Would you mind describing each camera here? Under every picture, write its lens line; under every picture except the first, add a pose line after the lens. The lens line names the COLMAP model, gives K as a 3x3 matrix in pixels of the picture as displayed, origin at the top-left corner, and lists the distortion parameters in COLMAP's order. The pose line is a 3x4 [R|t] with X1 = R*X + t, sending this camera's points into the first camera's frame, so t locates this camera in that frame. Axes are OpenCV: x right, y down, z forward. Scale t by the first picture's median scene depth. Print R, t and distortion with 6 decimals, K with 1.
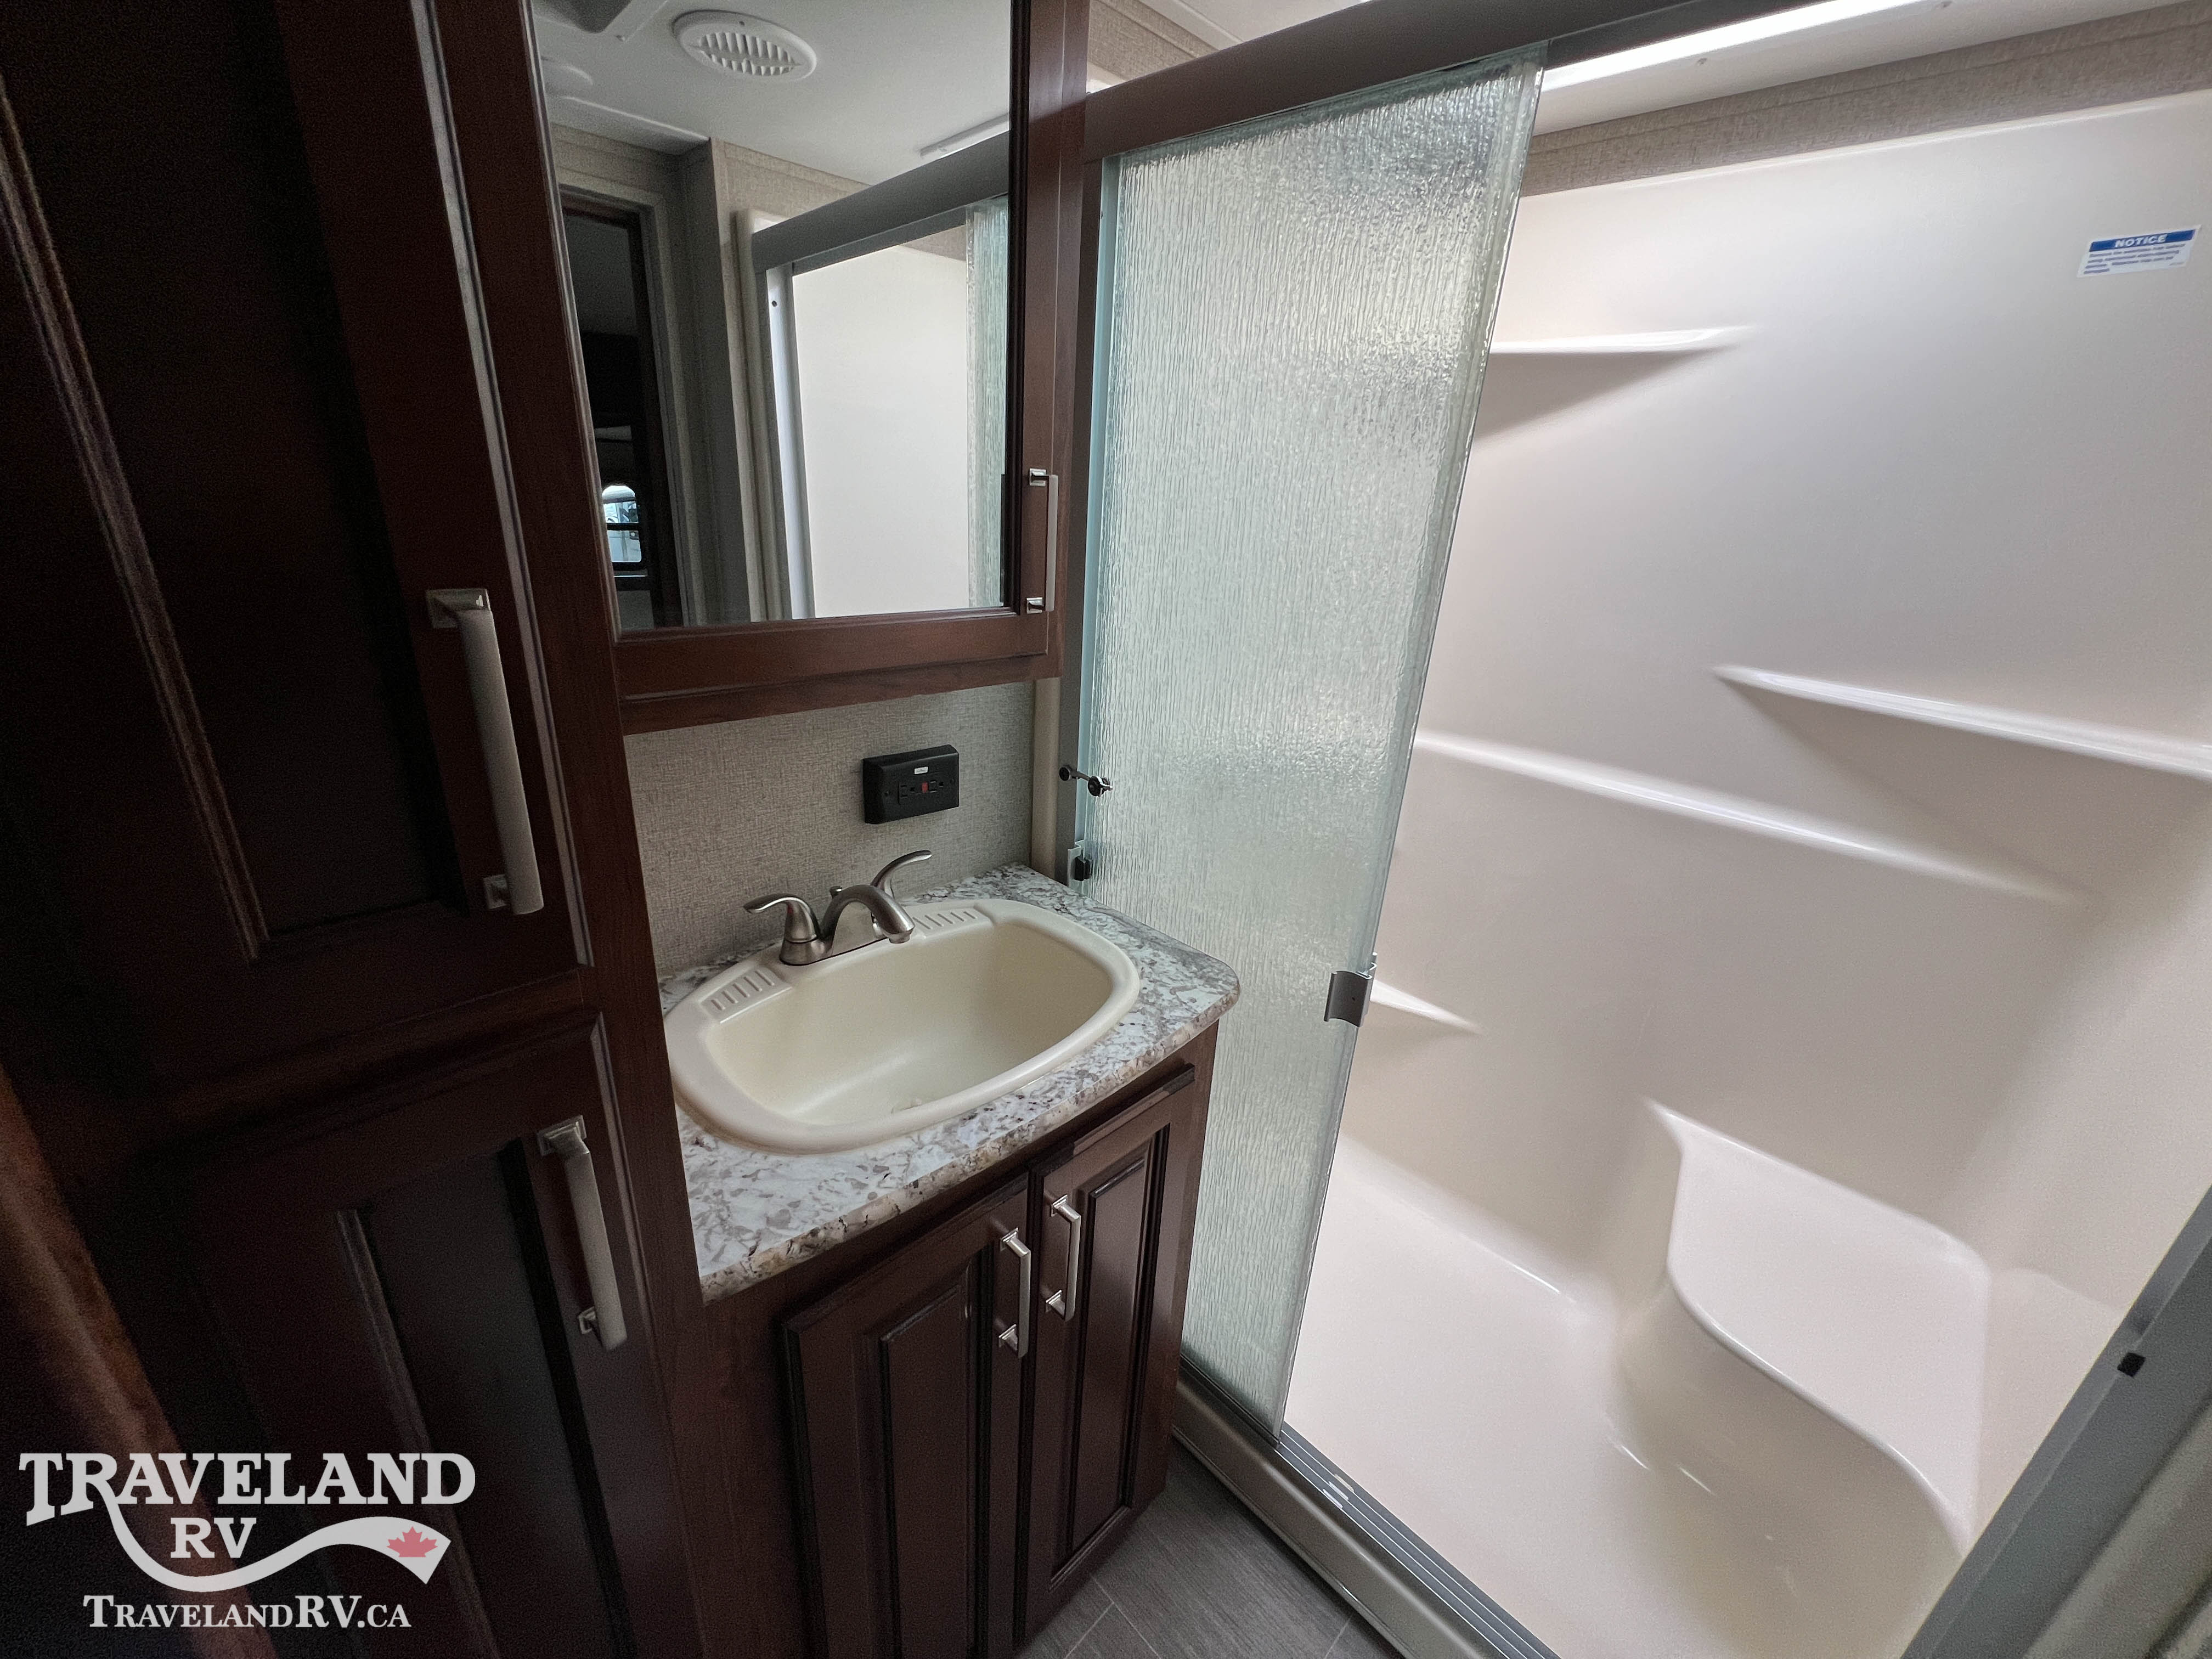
lens RADIAL K [[883.5, 0, 1104.9], [0, 883.5, 826.1], [0, 0, 1]] dist [-0.003426, 0.000012]
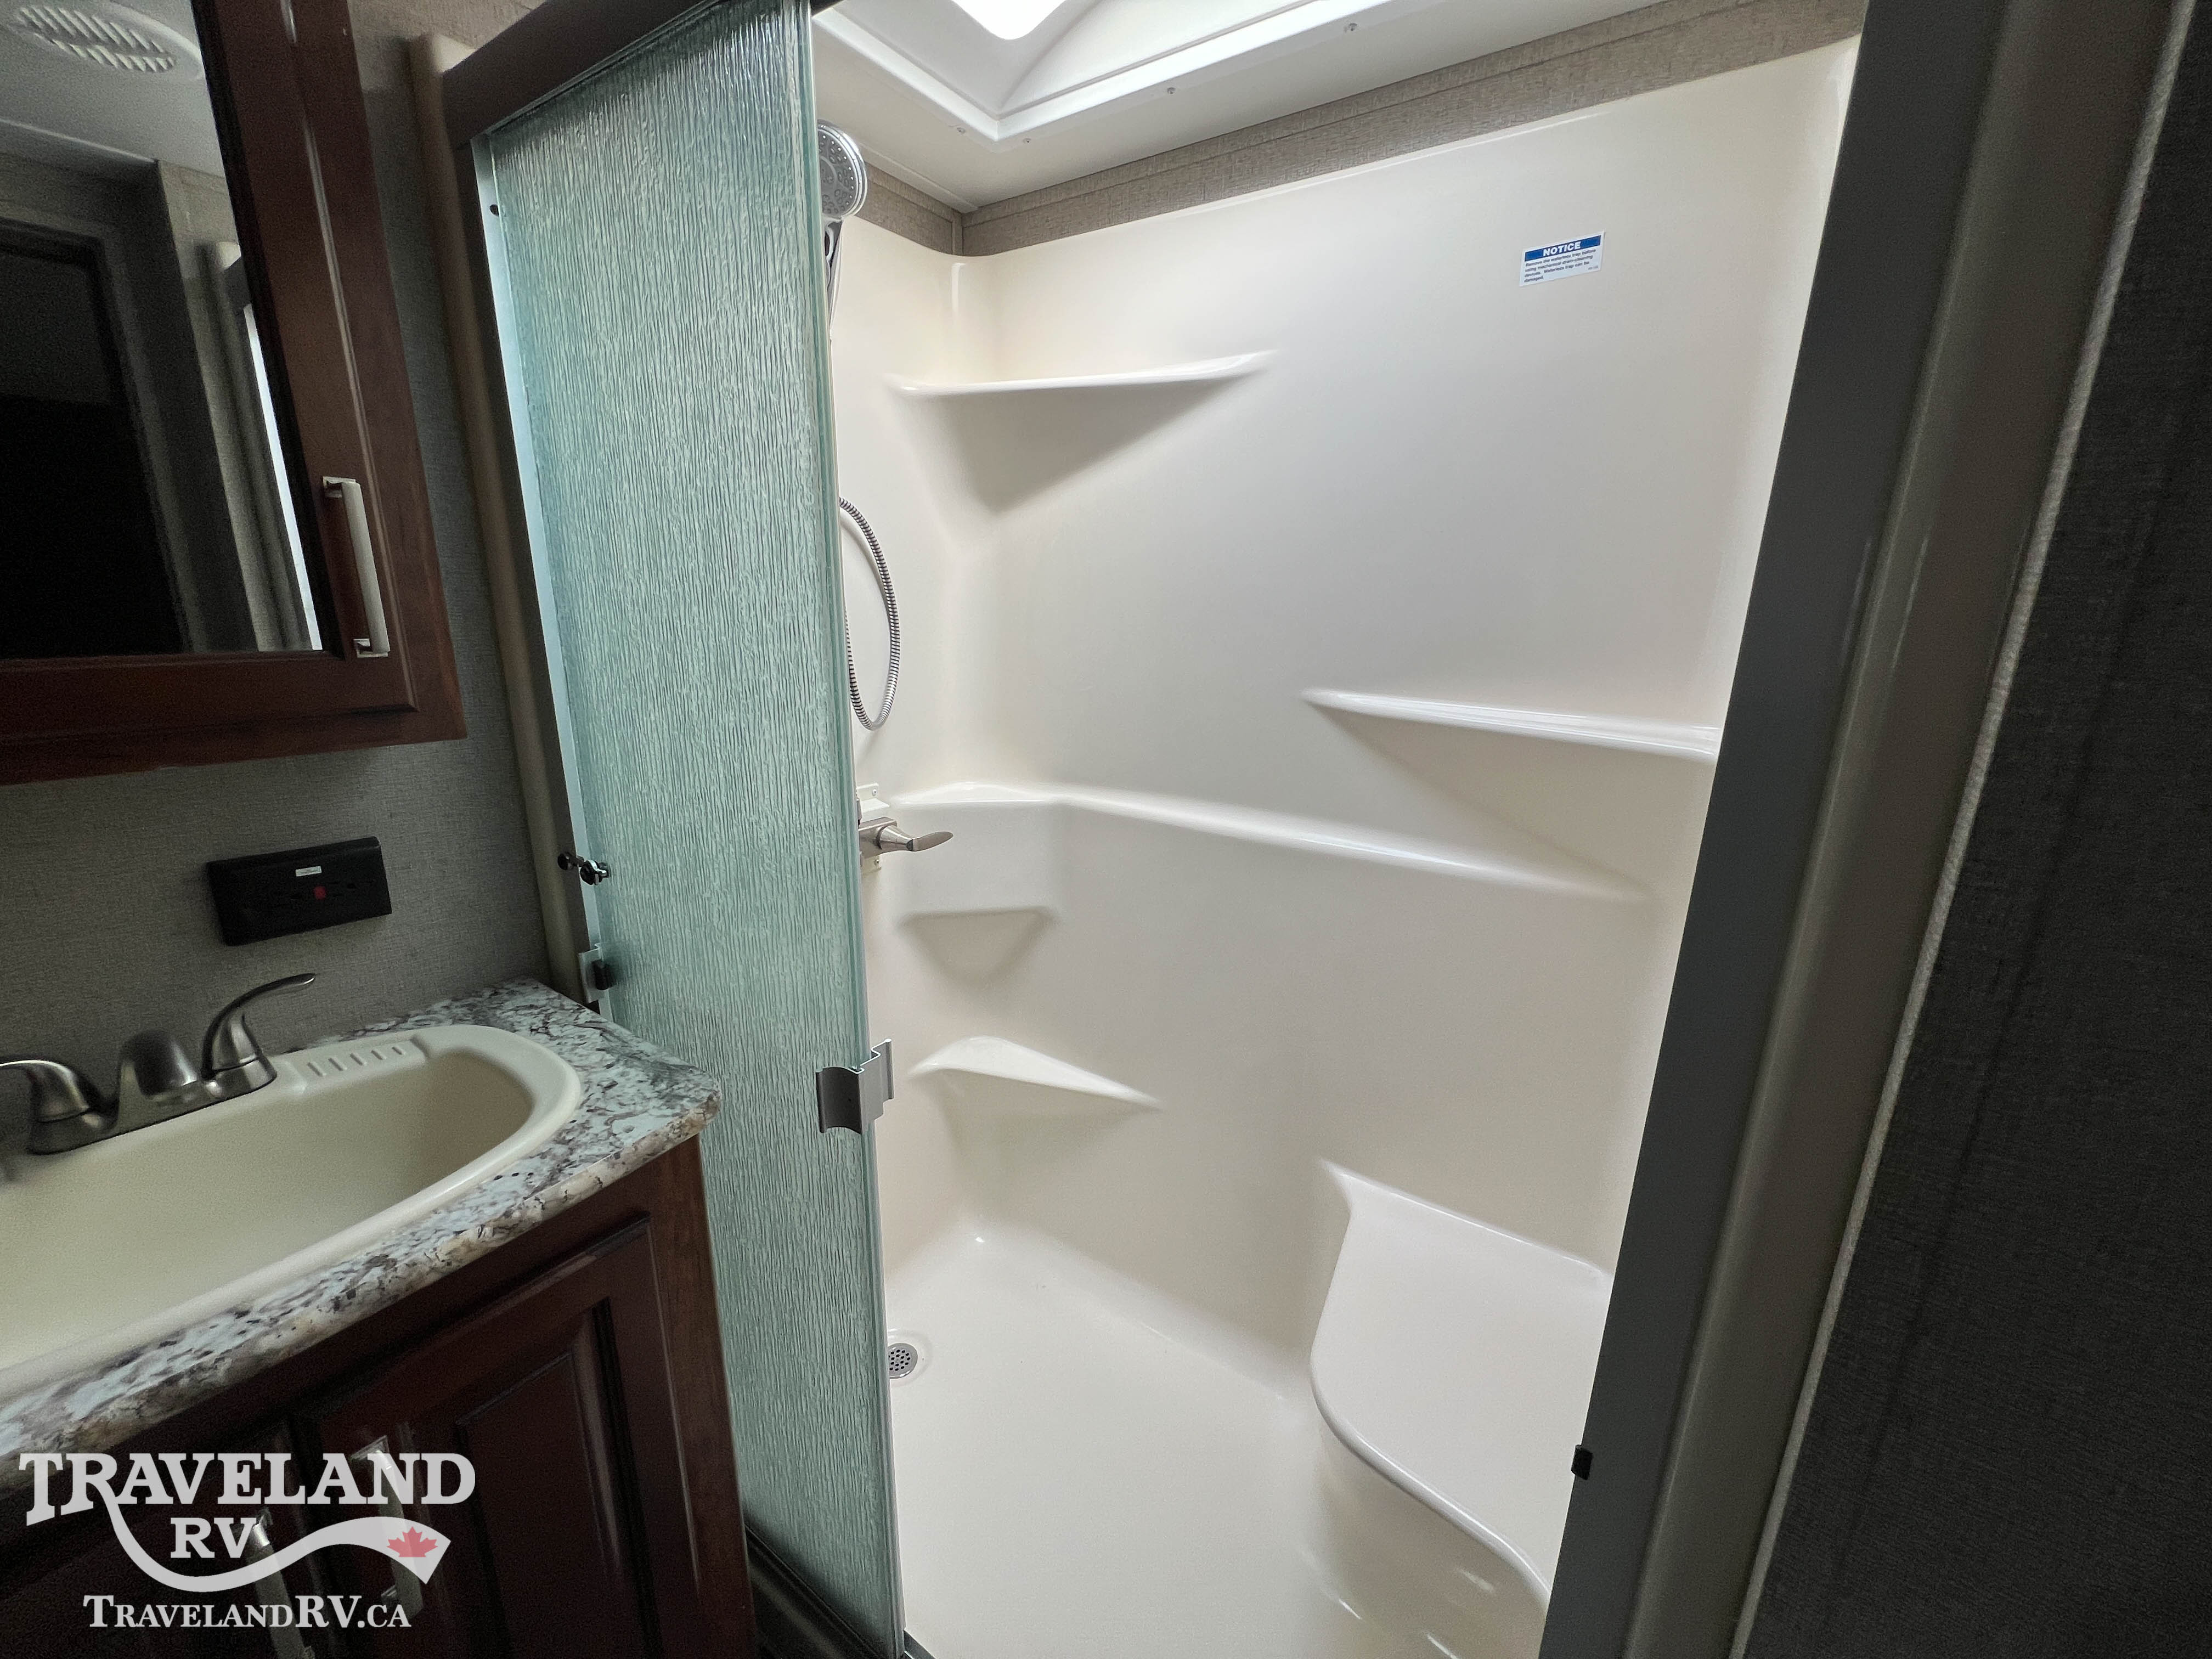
lens RADIAL K [[883.5, 0, 1104.9], [0, 883.5, 826.1], [0, 0, 1]] dist [-0.003426, 0.000012]
pose [[0.983238, -0.080870, 0.163411, 0.343319], [0.097190, 0.990772, -0.094469, 0.037988], [-0.154264, 0.108768, 0.982025, 0.114793]]
